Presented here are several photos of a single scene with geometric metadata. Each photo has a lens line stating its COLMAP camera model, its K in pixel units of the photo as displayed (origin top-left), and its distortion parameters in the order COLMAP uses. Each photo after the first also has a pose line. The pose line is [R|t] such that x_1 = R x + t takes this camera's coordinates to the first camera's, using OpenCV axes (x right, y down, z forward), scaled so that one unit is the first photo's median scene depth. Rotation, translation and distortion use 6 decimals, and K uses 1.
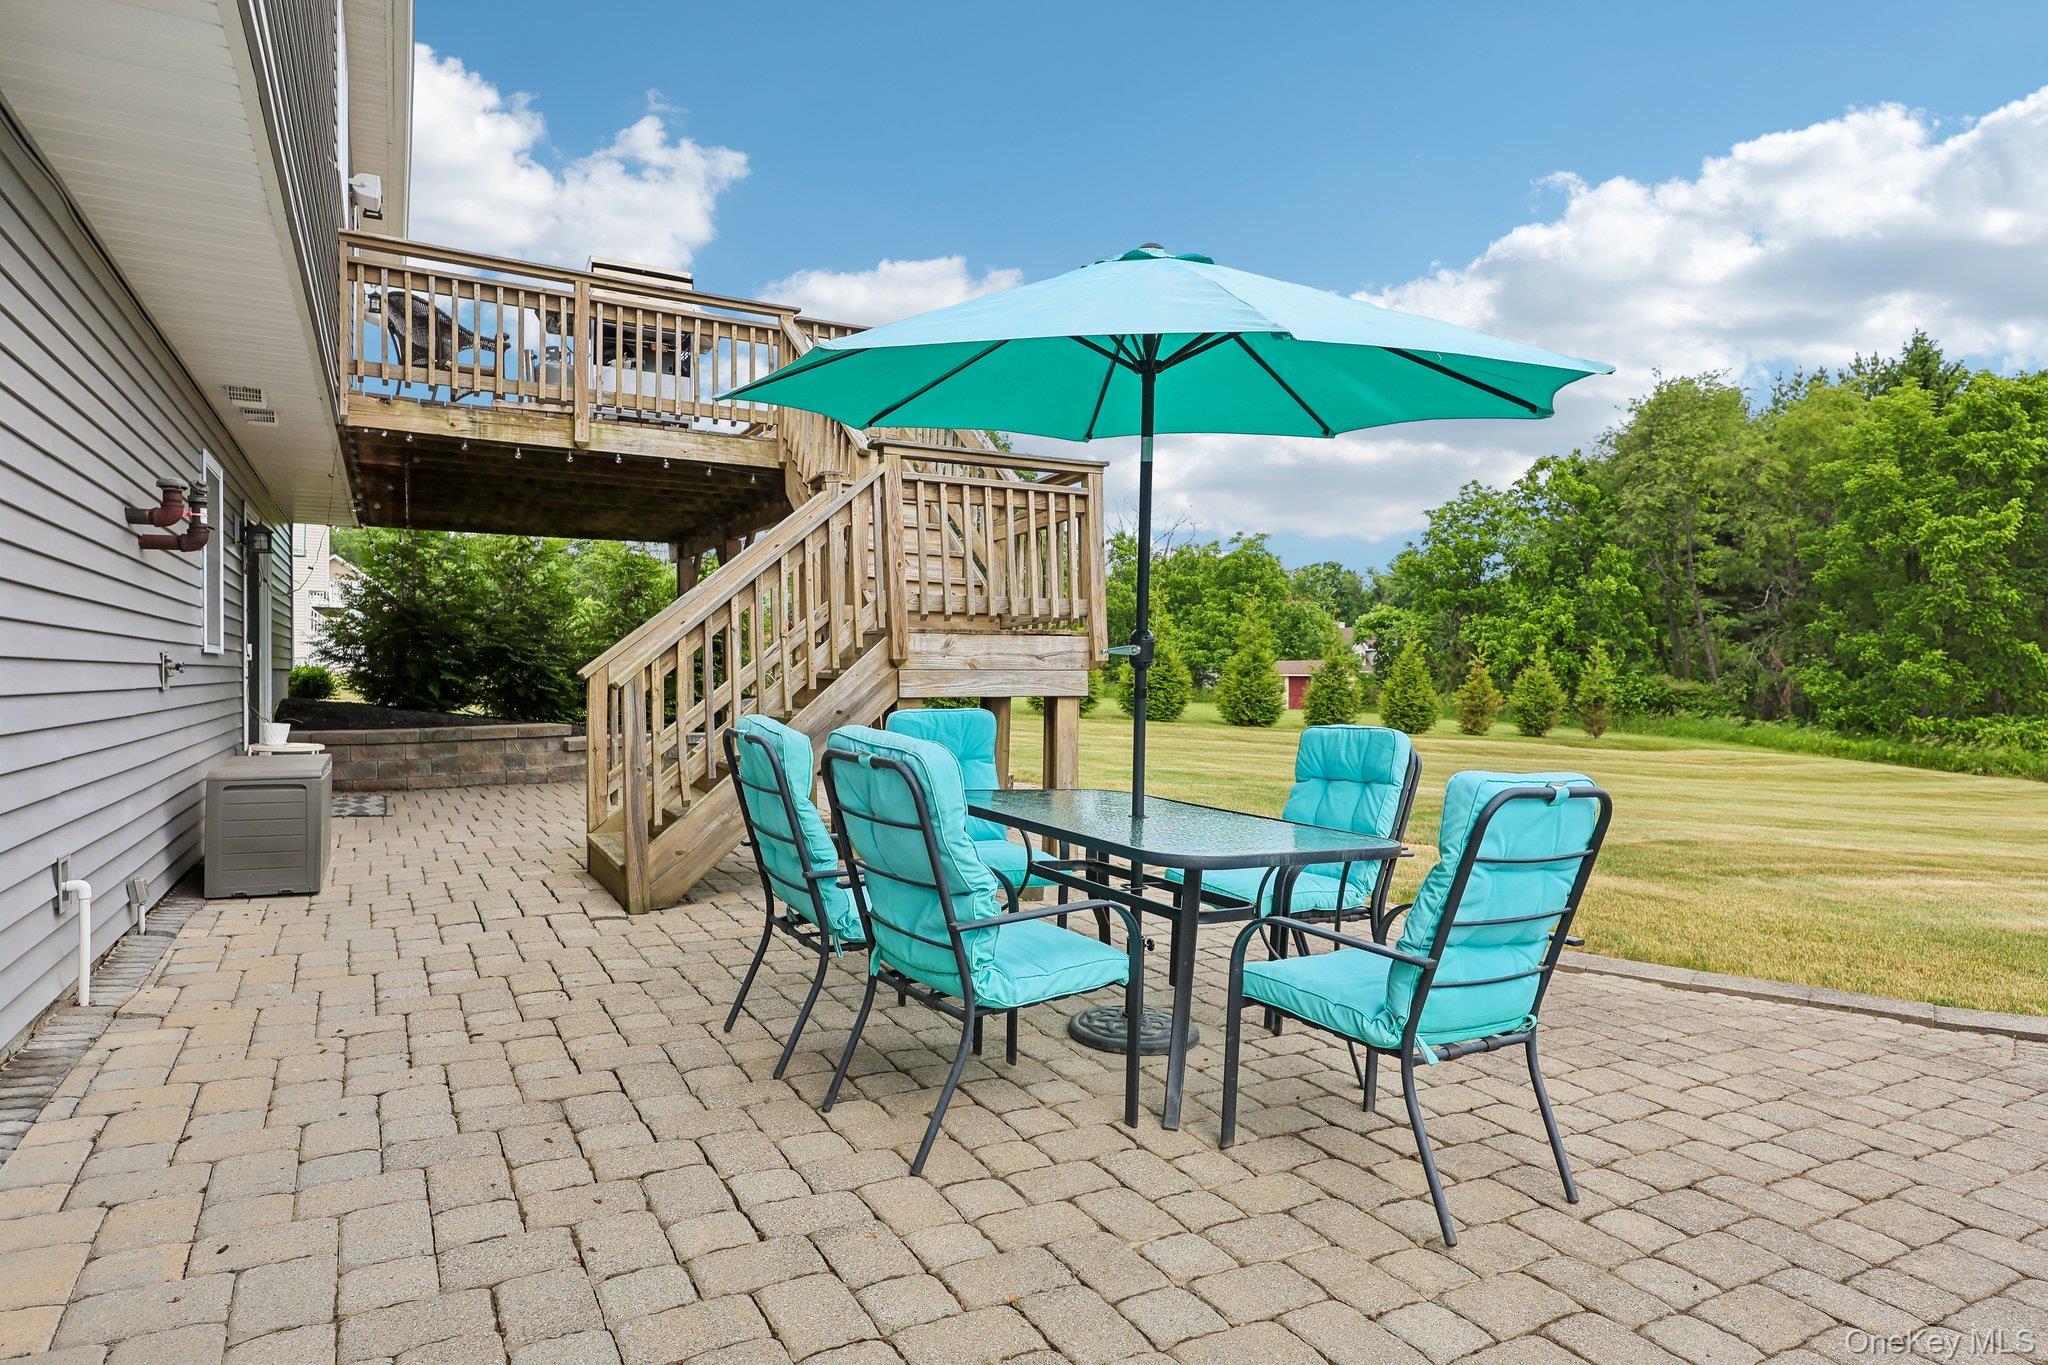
lens RADIAL K [[1167.3, 0, 1024.0], [0, 1167.3, 682.5], [0, 0, 1]] dist [0.000798, 0.000177]
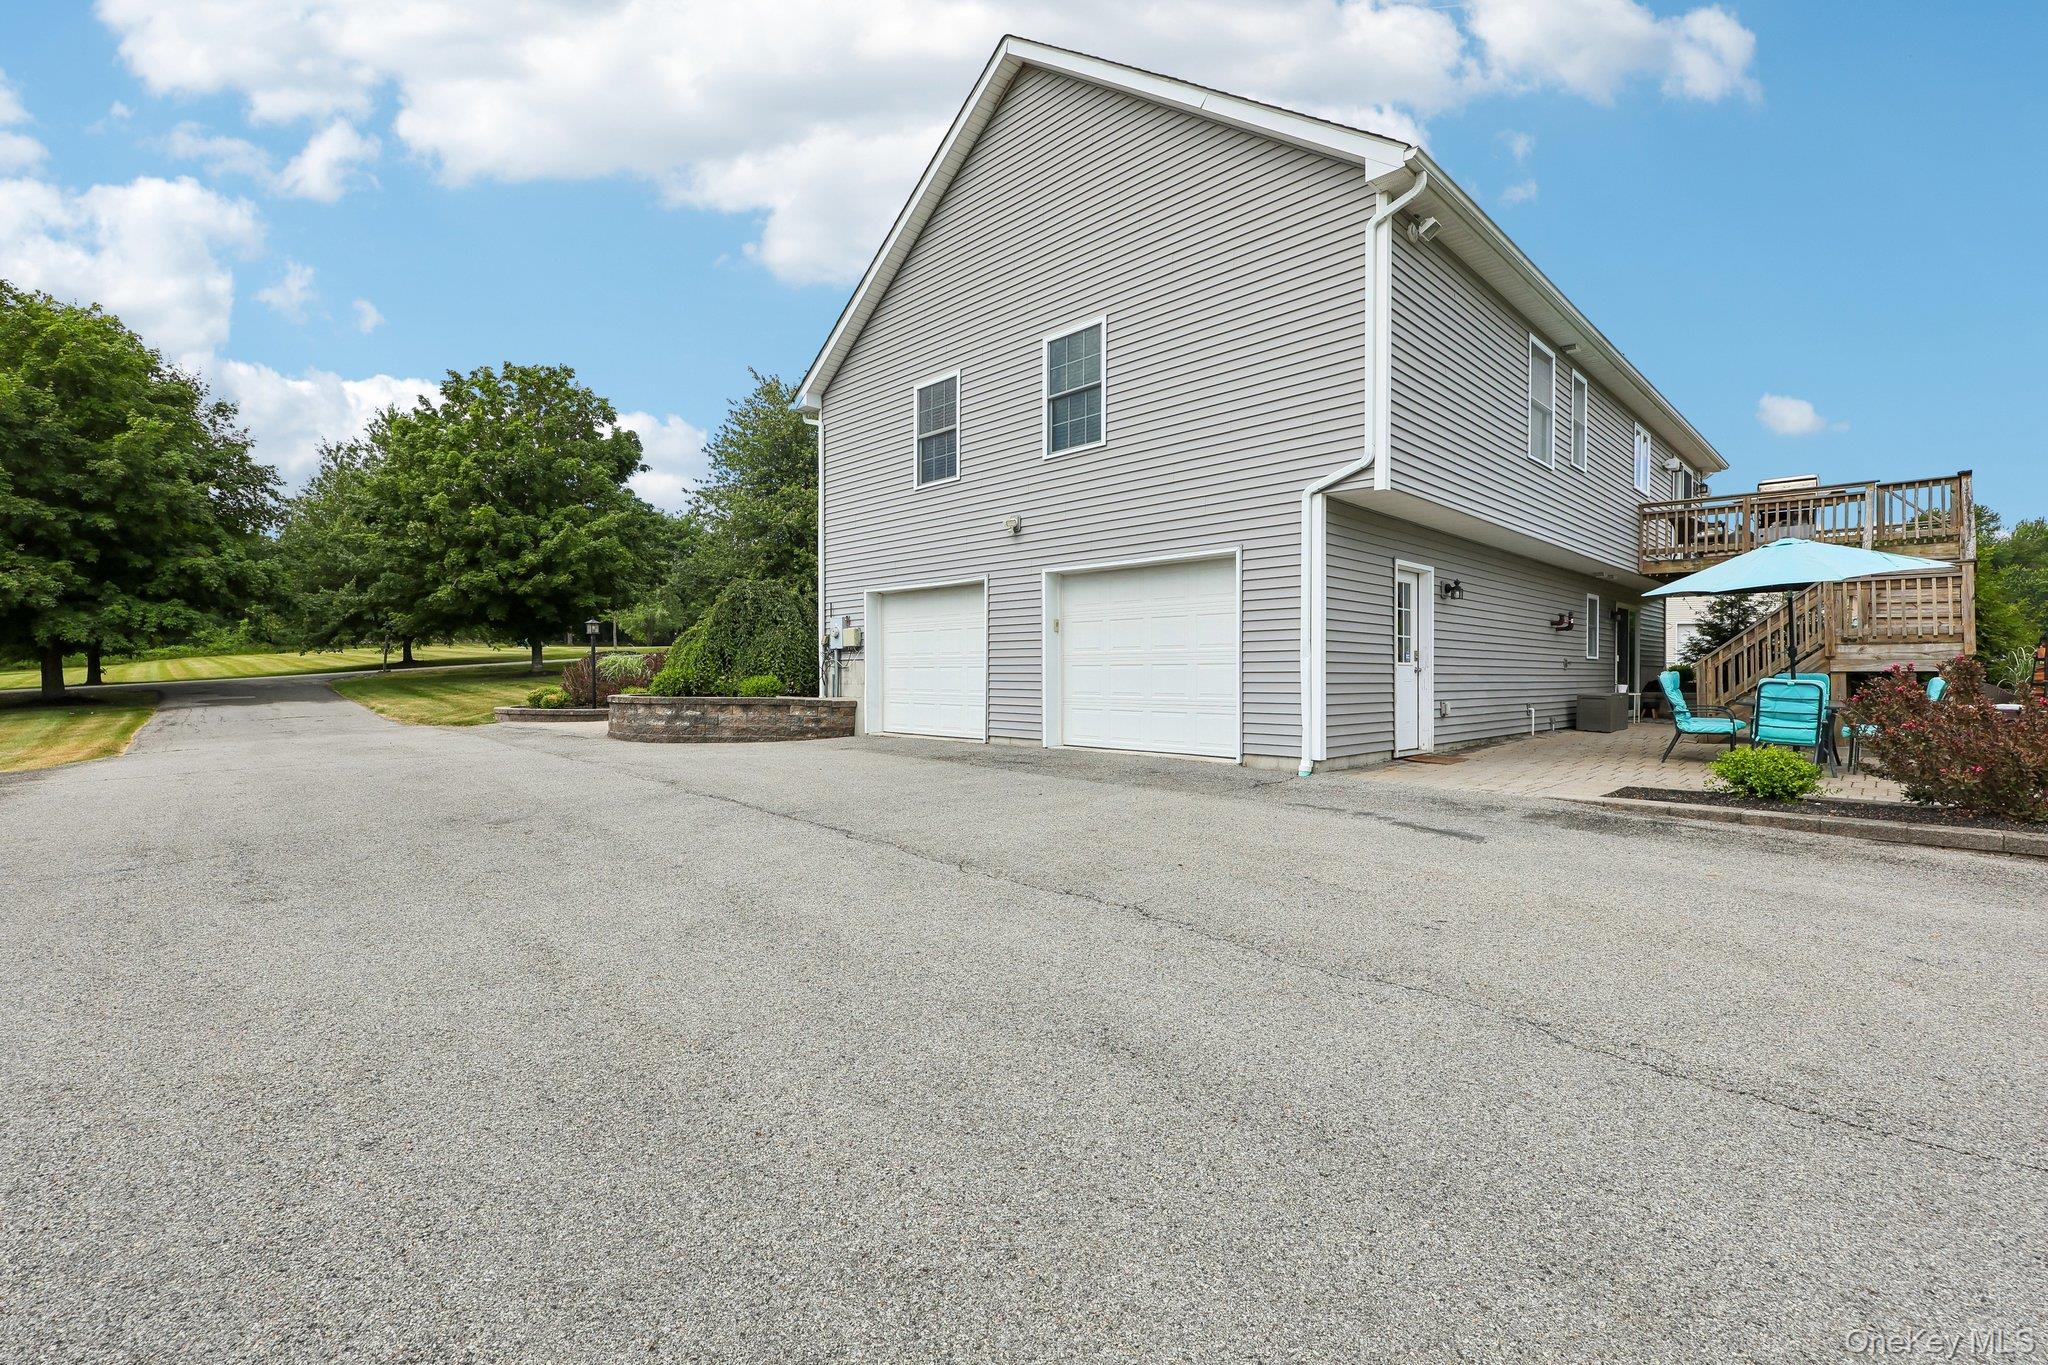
lens RADIAL K [[904.7, 0, 1024.0], [0, 904.7, 682.5], [0, 0, 1]] dist [0.000143, -0.000027]
pose [[0.282268, 0.007002, -0.959310, 1.242954], [-0.009209, 0.999947, 0.004589, 0.042757], [0.959291, 0.007539, 0.282318, -1.172014]]
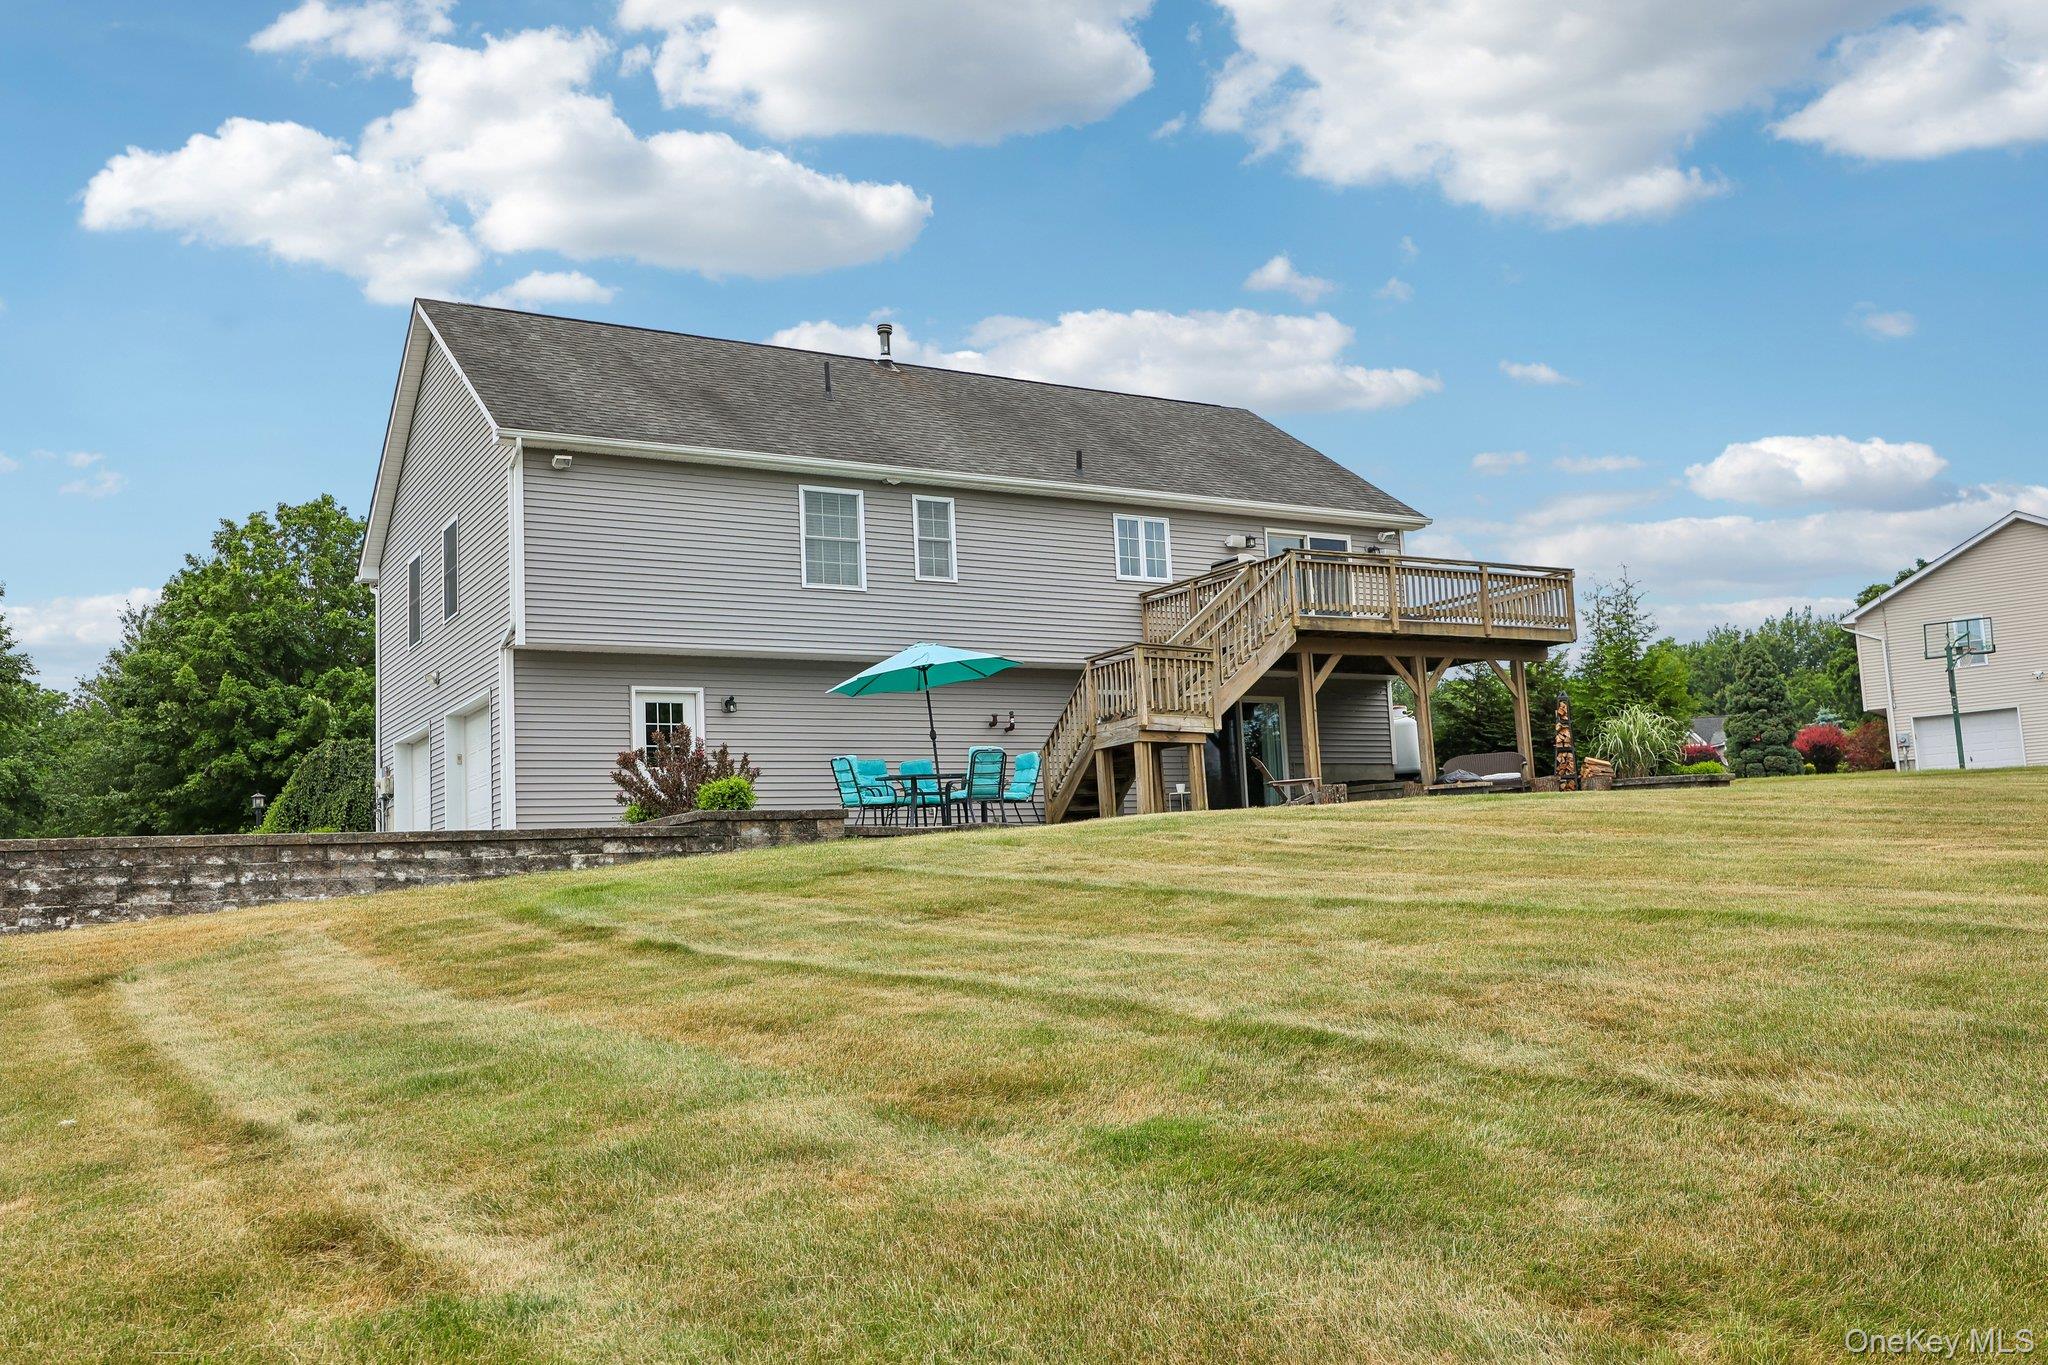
lens RADIAL K [[1787.0, 0, 1024.0], [0, 1787.0, 682.5], [0, 0, 1]] dist [-0.008843, -0.003422]
pose [[0.039611, -0.137265, -0.989742, 4.030353], [0.038992, 0.989977, -0.135737, 0.419582], [0.998454, -0.033216, 0.044566, 0.672443]]
